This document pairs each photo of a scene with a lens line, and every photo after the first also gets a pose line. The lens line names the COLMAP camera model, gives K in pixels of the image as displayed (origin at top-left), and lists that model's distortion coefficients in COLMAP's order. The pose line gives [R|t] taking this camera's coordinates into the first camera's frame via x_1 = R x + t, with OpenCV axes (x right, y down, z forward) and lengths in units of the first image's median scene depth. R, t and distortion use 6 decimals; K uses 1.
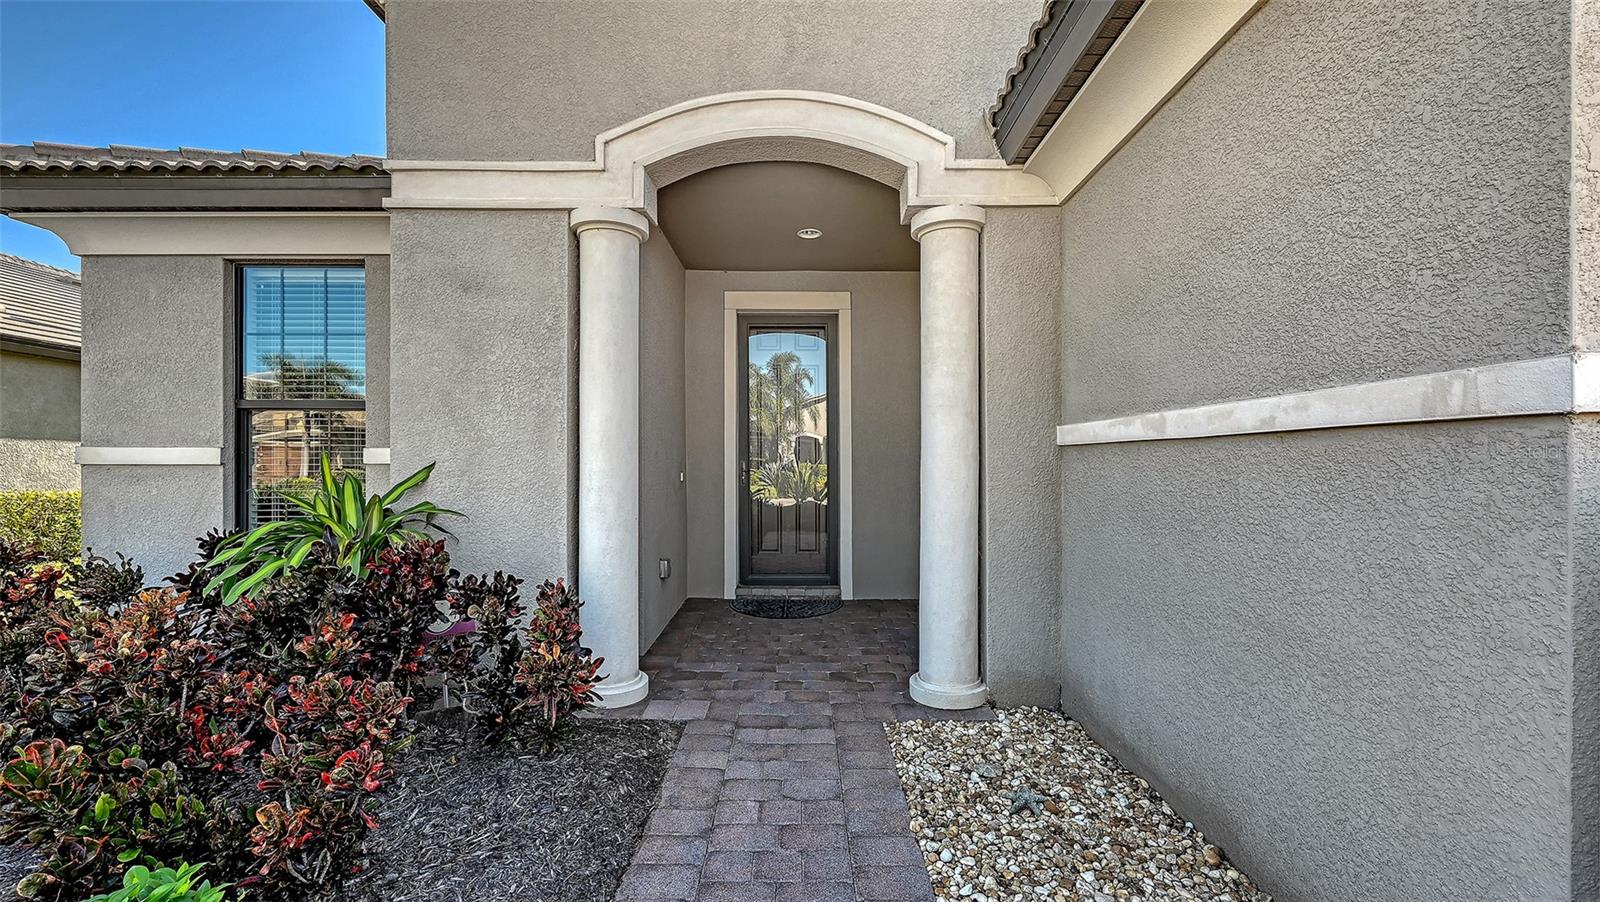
lens RADIAL K [[629.2, 0, 838.8], [0, 629.2, 443.8], [0, 0, 1]] dist [0.000740, 0.000129]
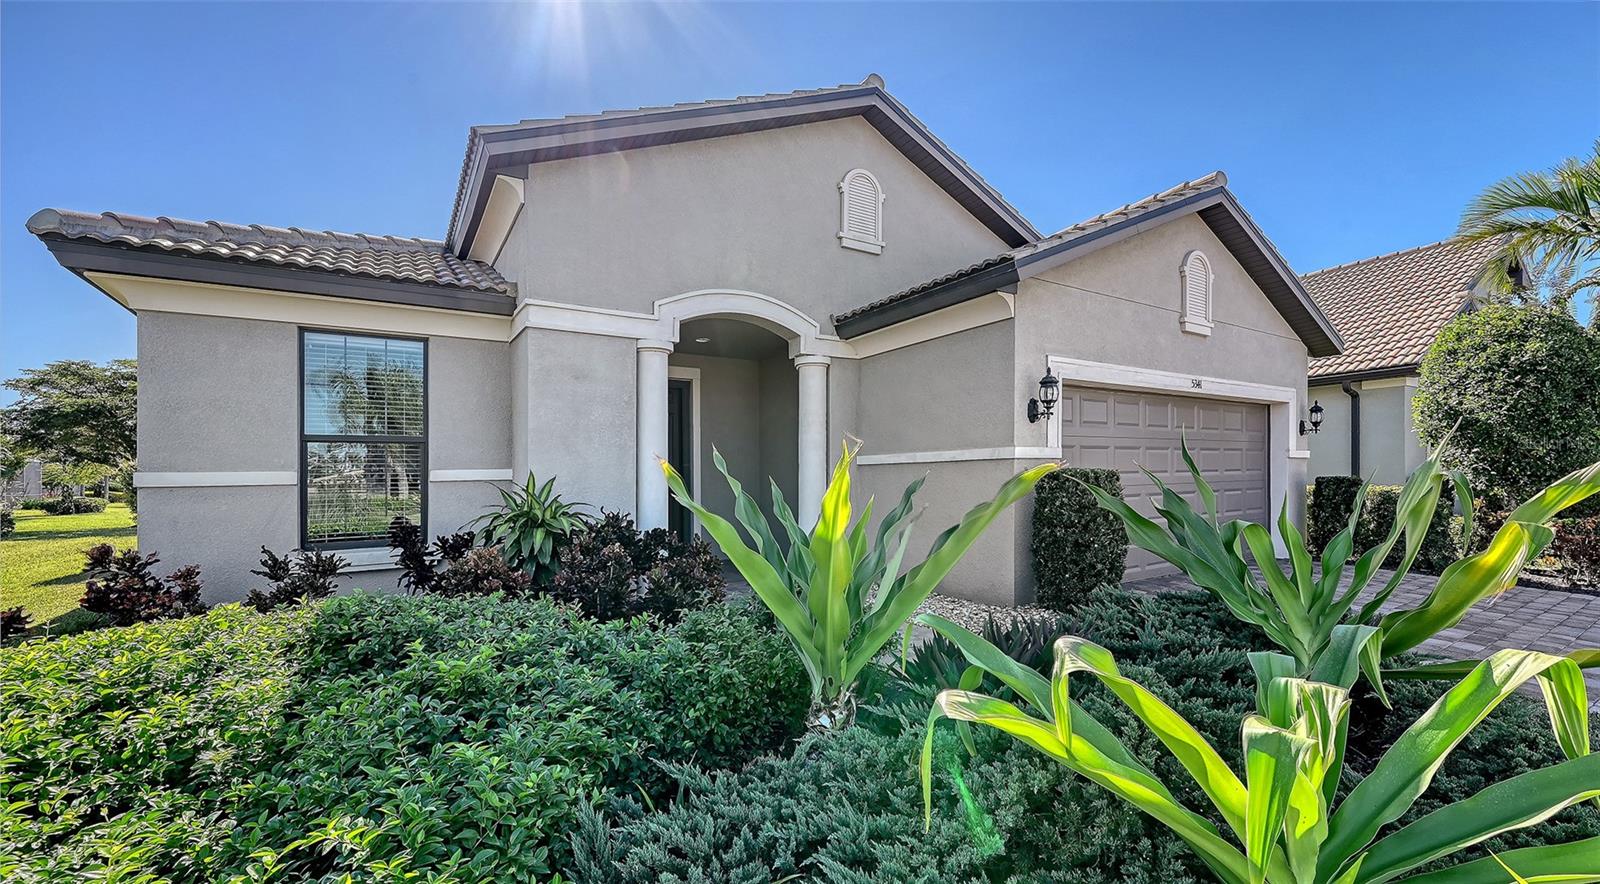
lens RADIAL K [[633.6, 0, 801.4], [0, 633.6, 465.9], [0, 0, 1]] dist [-0.000243, -0.000307]
pose [[0.862072, -0.007715, 0.506727, -0.950544], [0.005737, 0.999969, 0.005465, -0.007820], [-0.506754, -0.001804, 0.862089, -0.831585]]
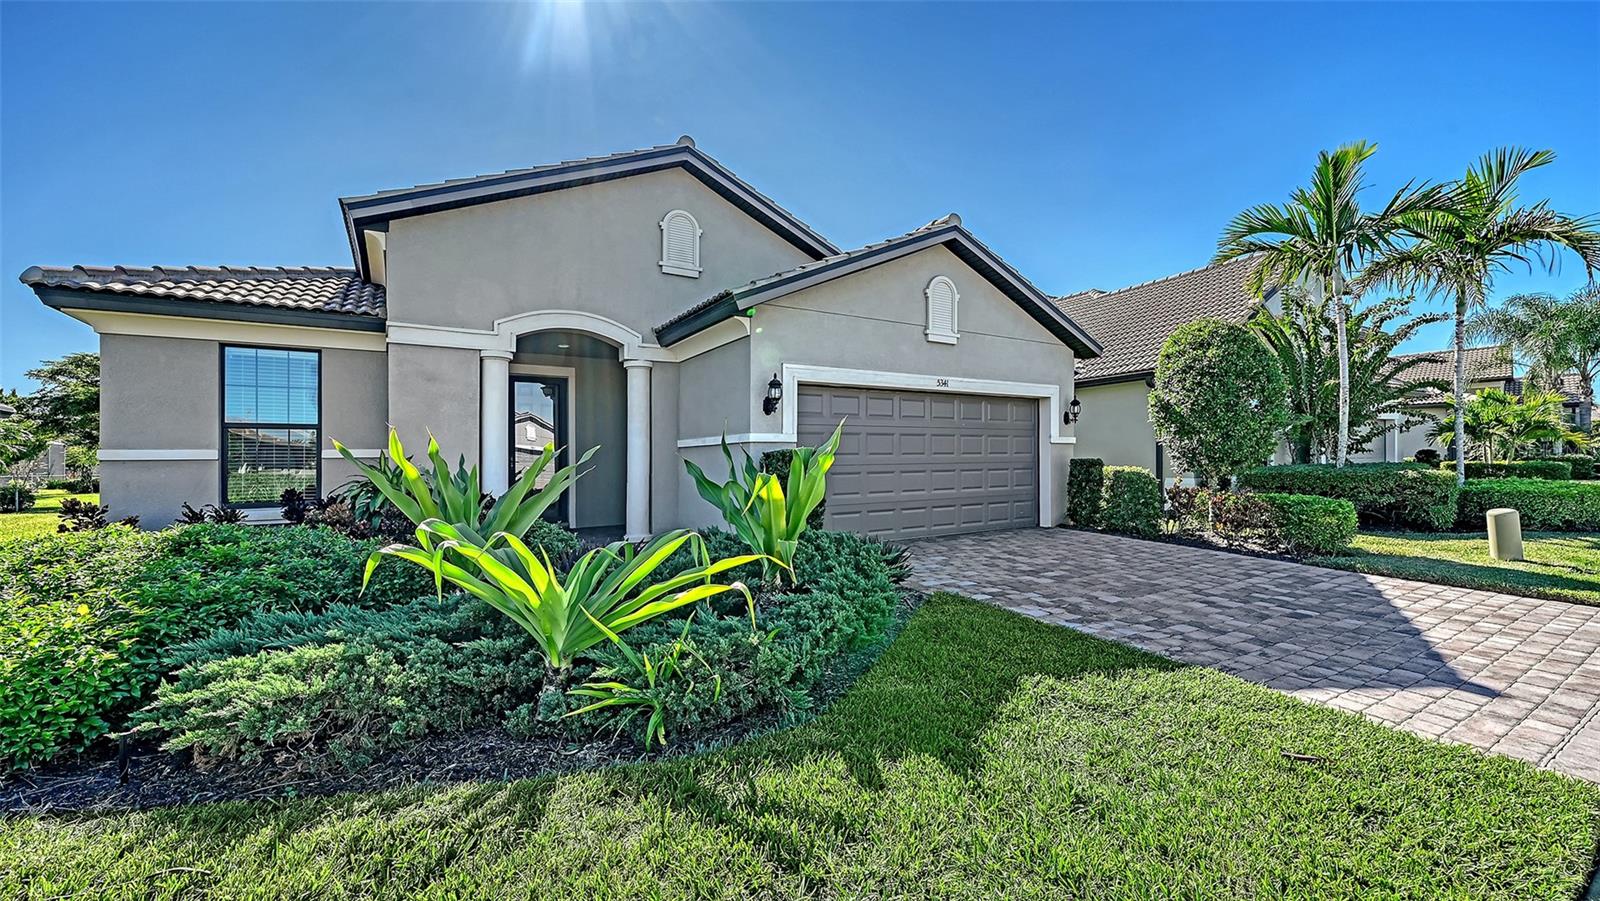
lens RADIAL K [[642.9, 0, 801.1], [0, 642.9, 451.6], [0, 0, 1]] dist [-0.000148, 0.000140]
pose [[0.875719, -0.003798, 0.482807, -0.538906], [0.001902, 0.999988, 0.004417, 0.008232], [-0.482818, -0.002950, 0.875716, -1.727958]]
